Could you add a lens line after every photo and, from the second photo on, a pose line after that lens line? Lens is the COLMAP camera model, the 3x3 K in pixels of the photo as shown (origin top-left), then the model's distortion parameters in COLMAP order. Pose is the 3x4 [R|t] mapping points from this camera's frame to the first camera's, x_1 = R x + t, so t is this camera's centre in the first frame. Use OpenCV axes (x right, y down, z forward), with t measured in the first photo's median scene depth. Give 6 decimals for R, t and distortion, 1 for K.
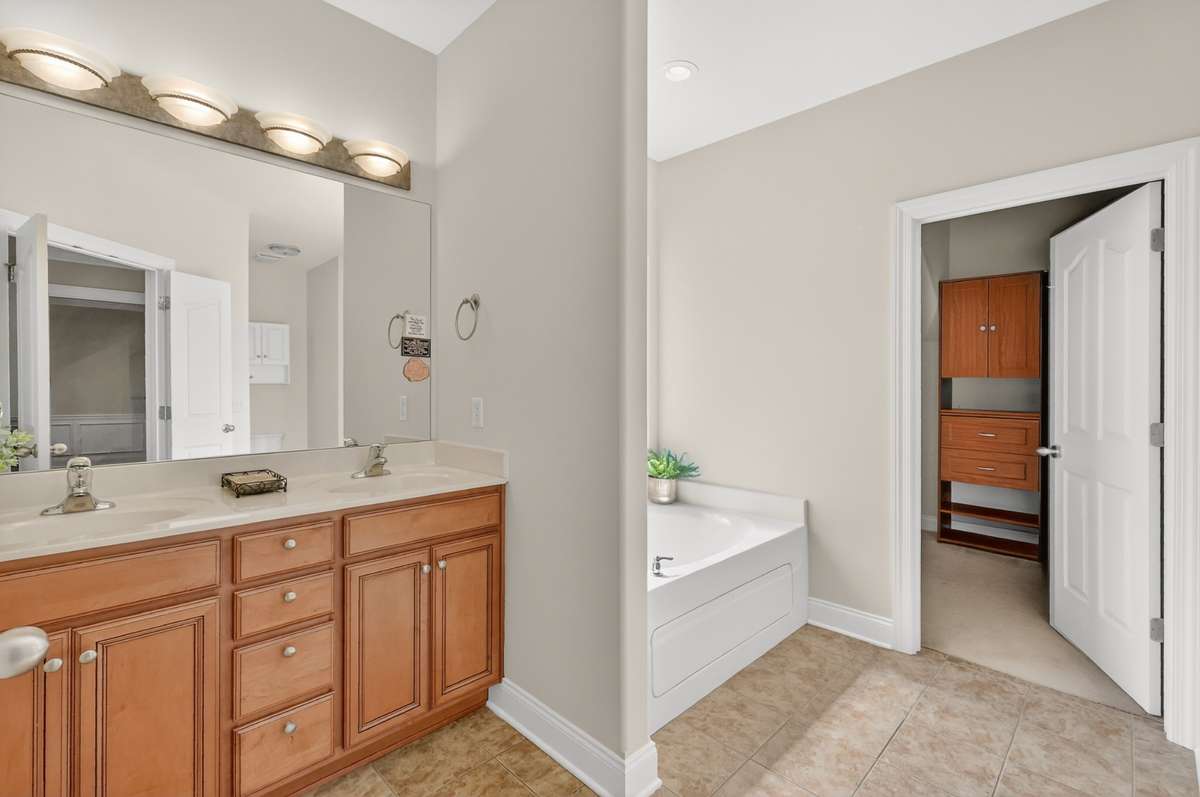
lens RADIAL K [[535.2, 0, 600.1], [0, 535.2, 392.4], [0, 0, 1]] dist [0.008405, -0.000657]
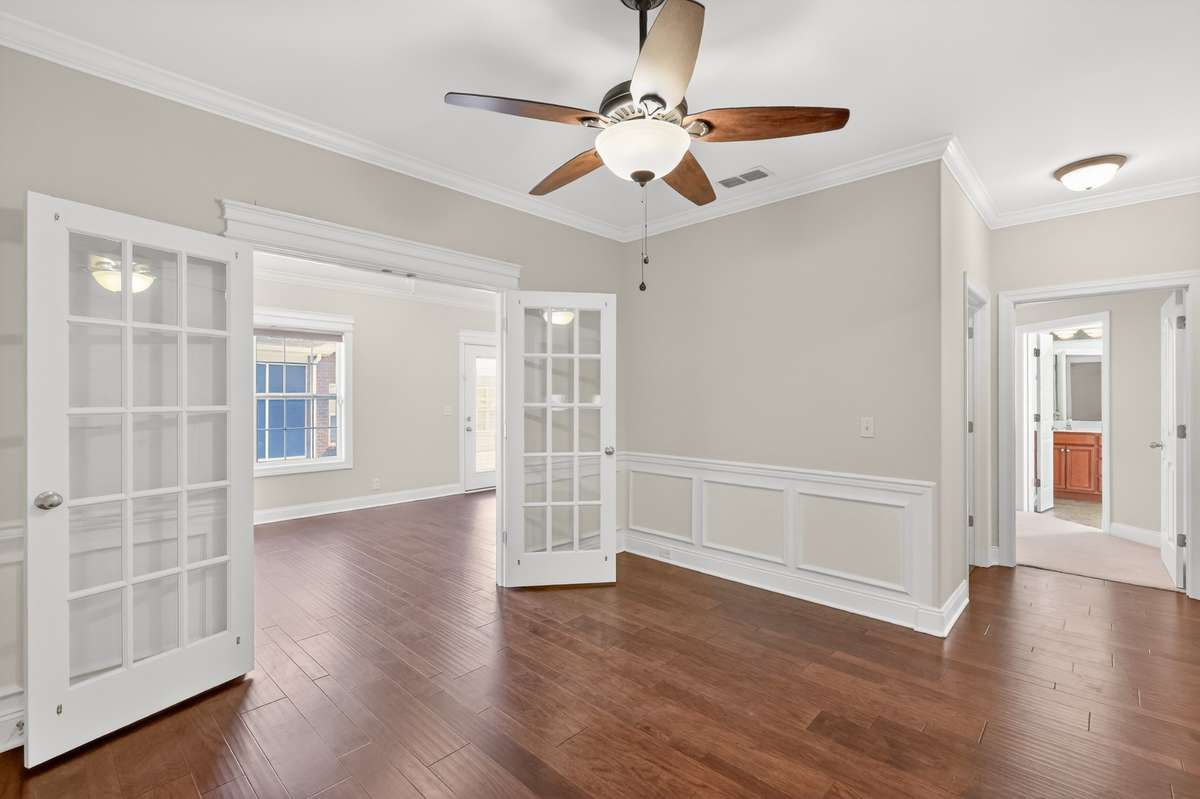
lens RADIAL K [[535.2, 0, 597.9], [0, 535.2, 396.0], [0, 0, 1]] dist [0.008405, -0.000657]
pose [[0.027910, -0.004465, -0.999600, 3.851902], [-0.008079, 0.999956, -0.004692, -0.006166], [0.999578, 0.008207, 0.027873, -3.447720]]
